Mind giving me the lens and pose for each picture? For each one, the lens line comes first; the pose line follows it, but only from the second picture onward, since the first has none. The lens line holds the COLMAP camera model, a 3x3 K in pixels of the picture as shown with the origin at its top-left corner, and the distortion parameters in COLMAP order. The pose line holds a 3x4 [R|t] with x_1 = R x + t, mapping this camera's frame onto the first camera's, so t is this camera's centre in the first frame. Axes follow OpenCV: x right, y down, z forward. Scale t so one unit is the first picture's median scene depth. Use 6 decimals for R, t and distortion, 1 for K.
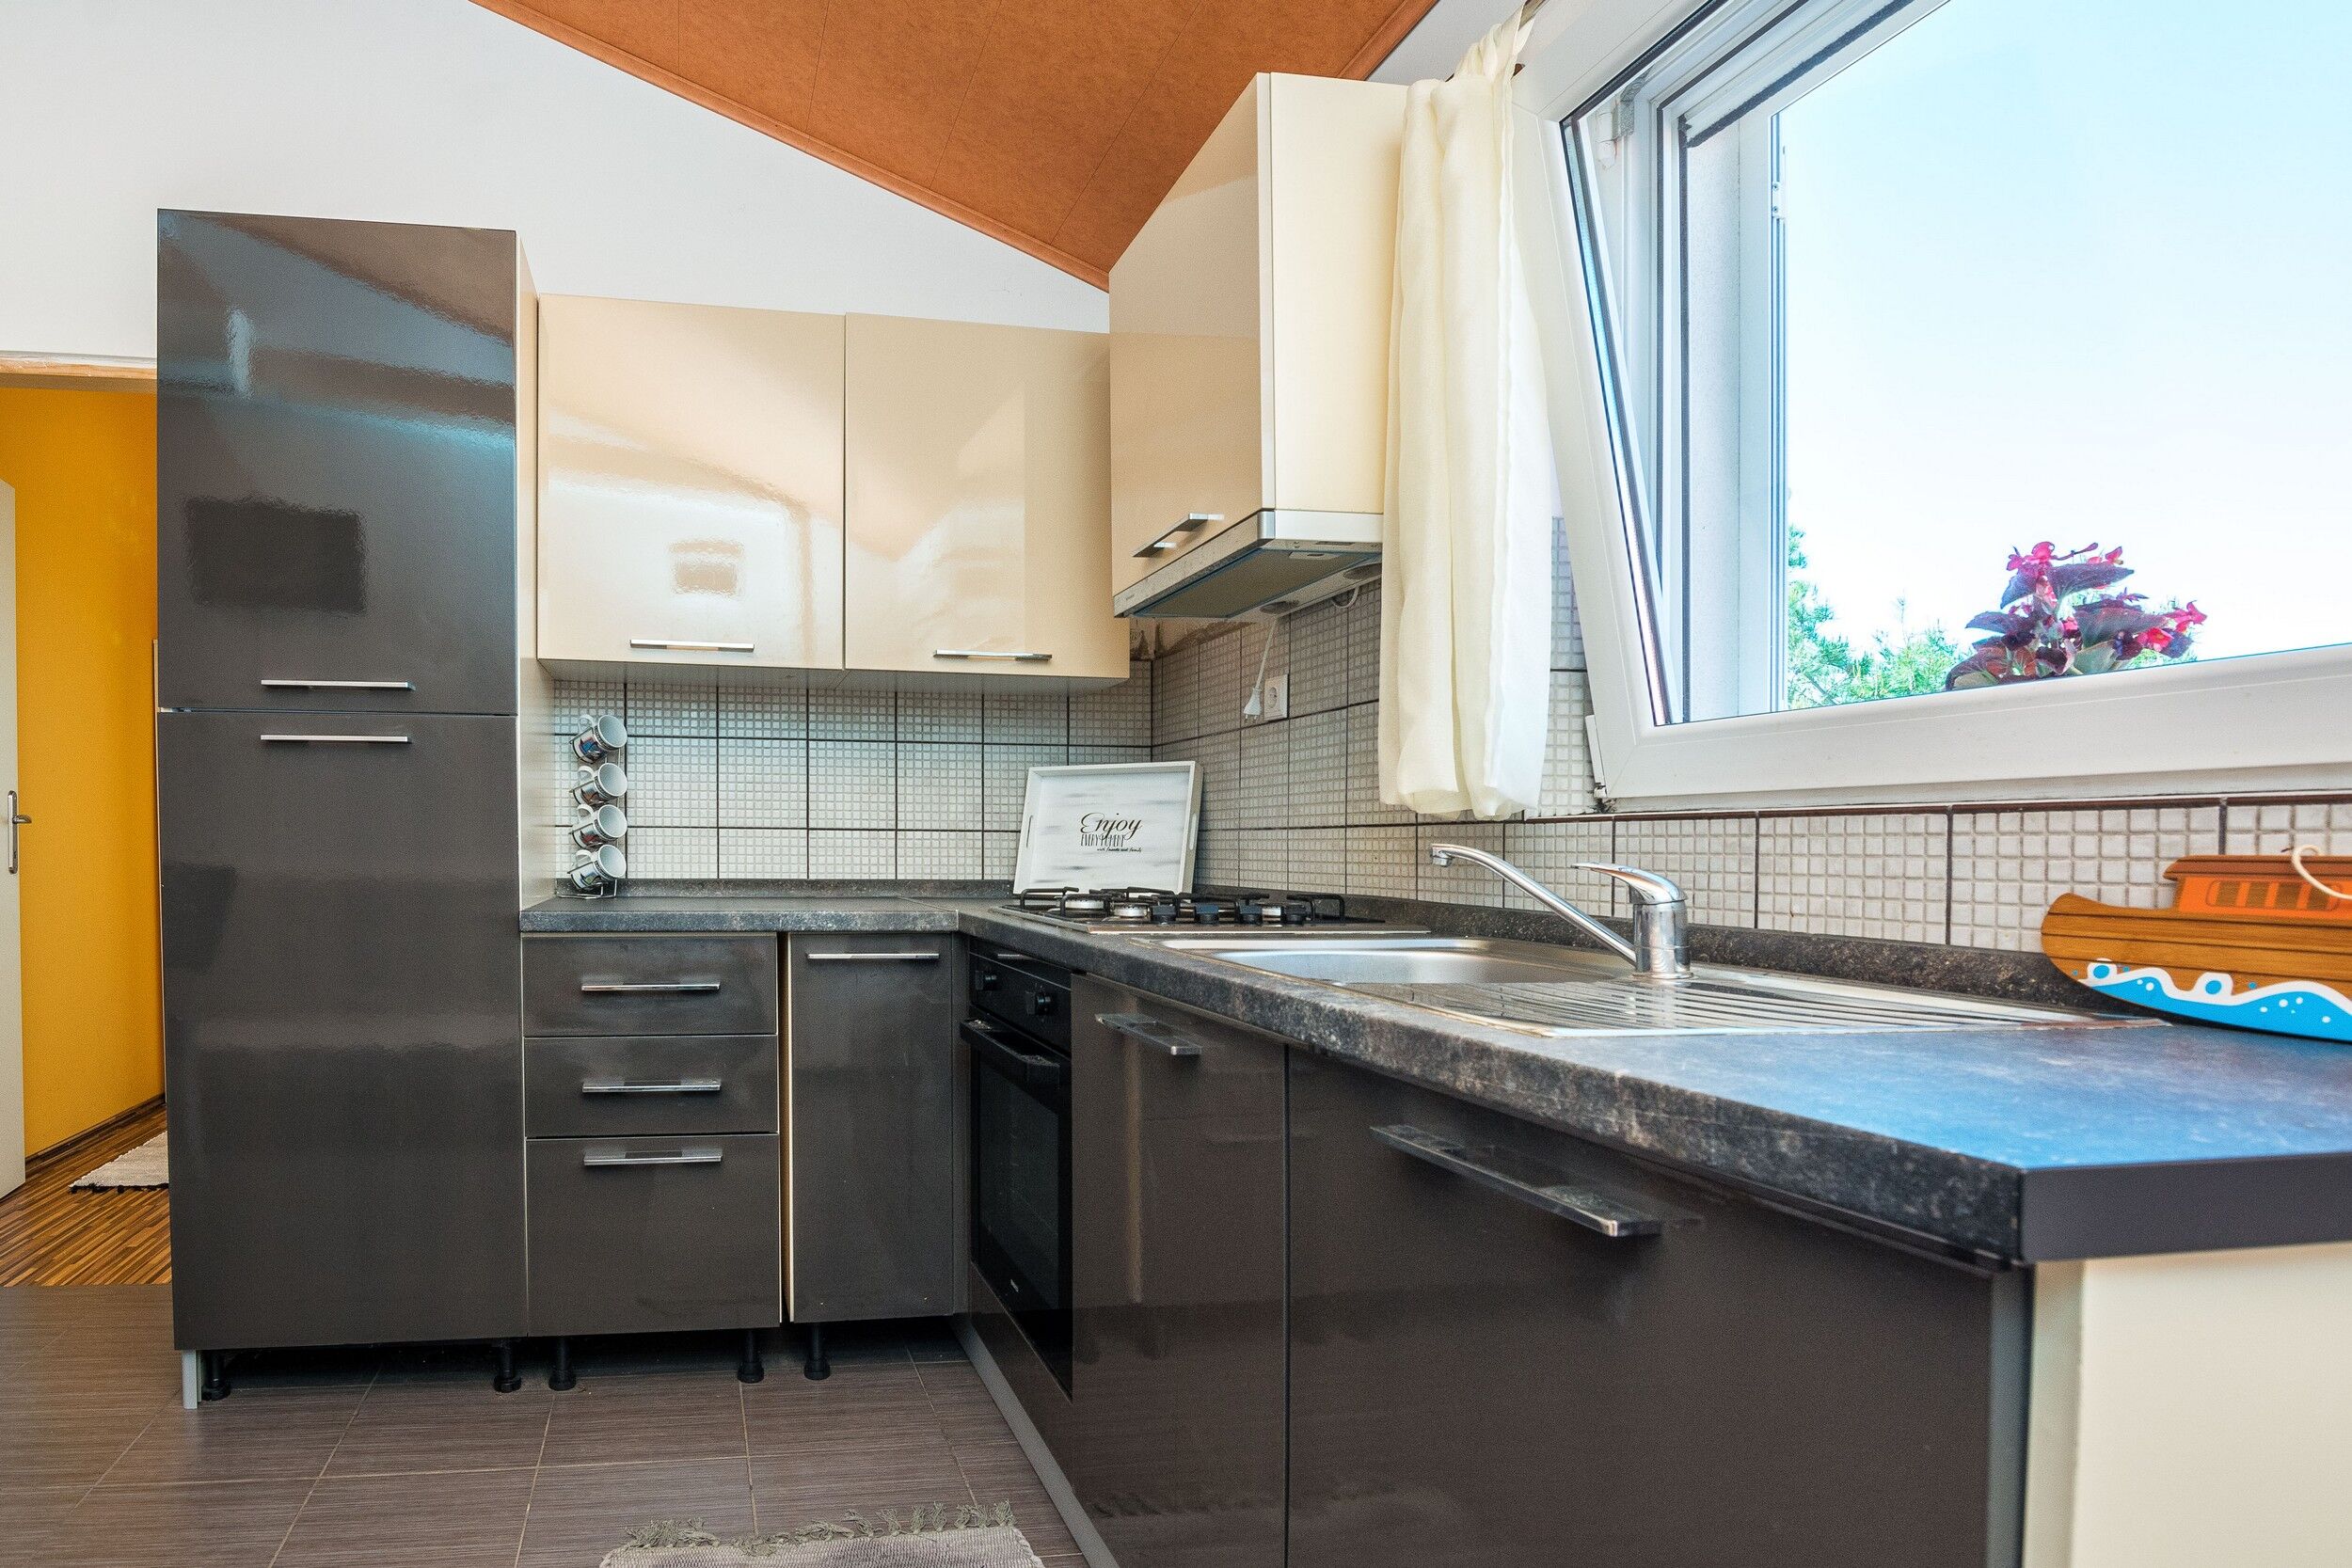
lens RADIAL K [[1286.8, 0, 1169.5], [0, 1286.8, 856.2], [0, 0, 1]] dist [0.021015, -0.028308]
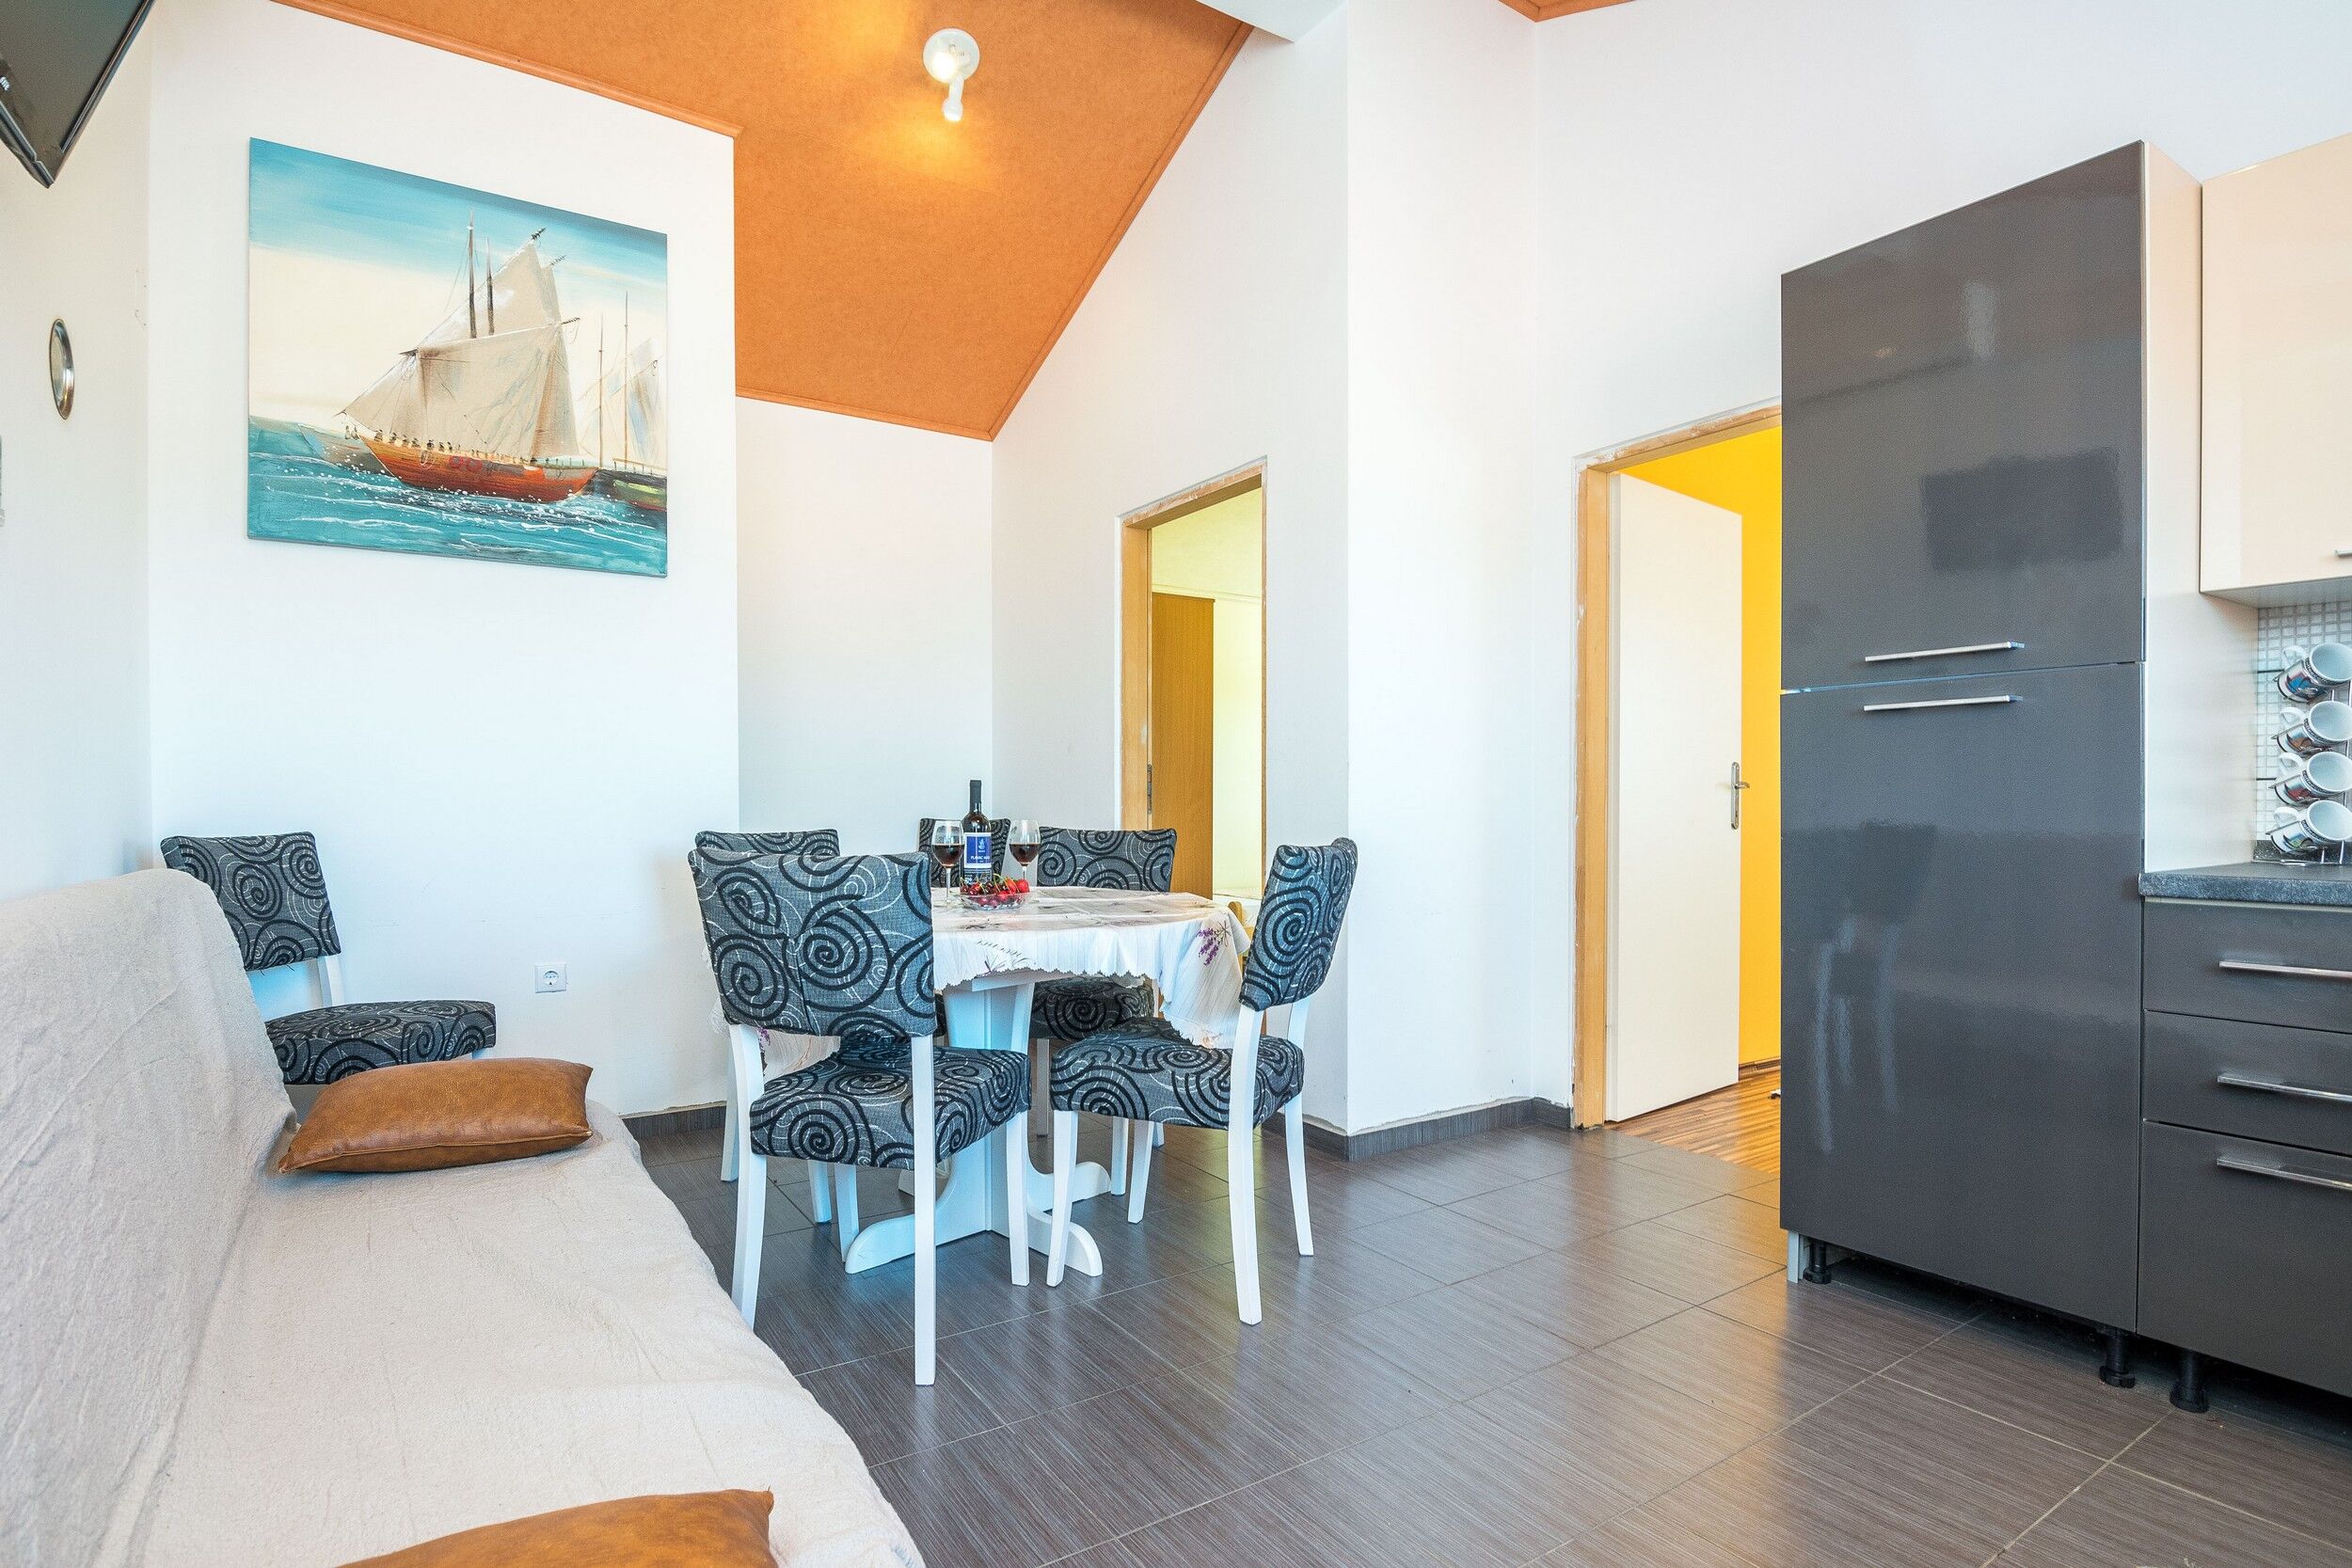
lens RADIAL K [[1188.8, 0, 1176.0], [0, 1188.8, 784.0], [0, 0, 1]] dist [-0.002146, -0.001023]
pose [[0.446382, -0.022533, -0.894559, -0.113609], [0.000997, 0.999695, -0.024684, -0.001911], [0.894842, 0.010126, 0.446268, 0.009313]]
